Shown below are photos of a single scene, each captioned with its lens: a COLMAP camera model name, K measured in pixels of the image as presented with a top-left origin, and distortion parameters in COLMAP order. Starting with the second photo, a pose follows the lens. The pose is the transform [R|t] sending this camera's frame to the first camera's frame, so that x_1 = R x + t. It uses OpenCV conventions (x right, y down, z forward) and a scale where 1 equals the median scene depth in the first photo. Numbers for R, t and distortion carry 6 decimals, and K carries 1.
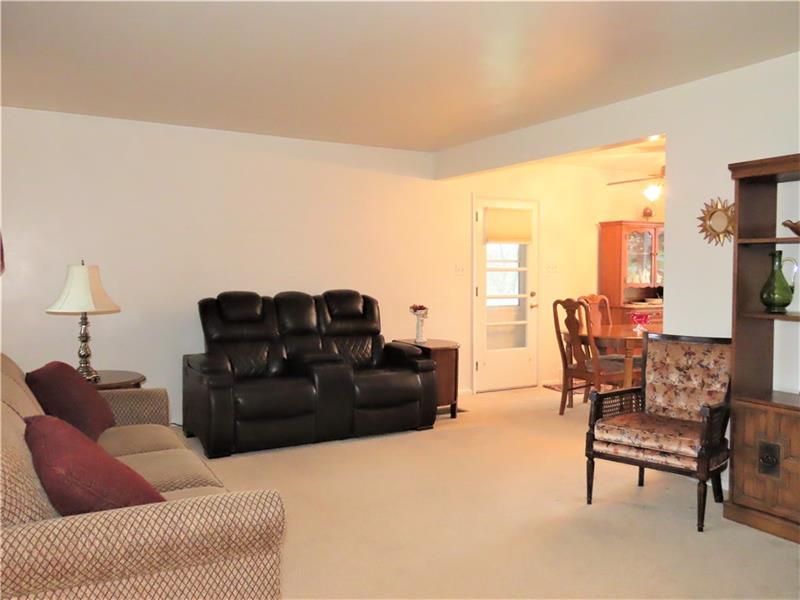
lens RADIAL K [[668.4, 0, 400.0], [0, 668.4, 300.0], [0, 0, 1]] dist [0.016530, 0.004094]
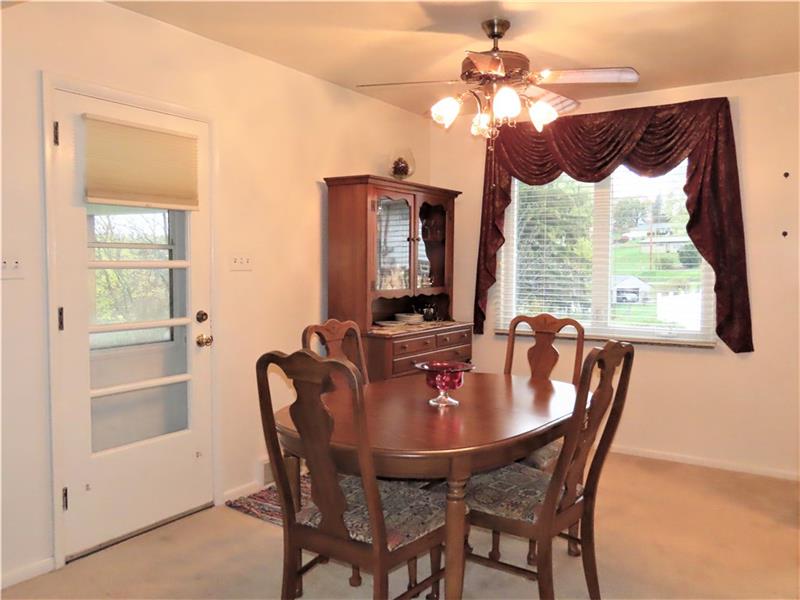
lens RADIAL K [[668.4, 0, 400.0], [0, 668.4, 300.0], [0, 0, 1]] dist [0.016530, 0.004094]
pose [[0.887335, -0.018657, 0.460748, 0.105068], [0.012202, 0.999781, 0.016984, -0.027007], [-0.460964, -0.009448, 0.887369, 0.514184]]
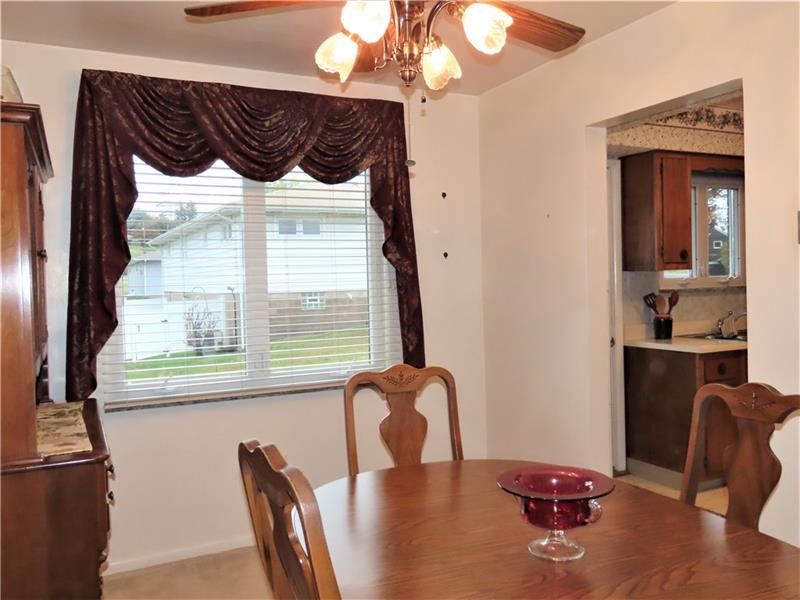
lens RADIAL K [[668.4, 0, 400.0], [0, 668.4, 300.0], [0, 0, 1]] dist [0.016530, 0.004094]
pose [[0.071465, -0.016961, 0.997299, 0.101605], [0.070915, 0.997412, 0.011881, -0.040929], [-0.994919, 0.069875, 0.072483, 0.854405]]
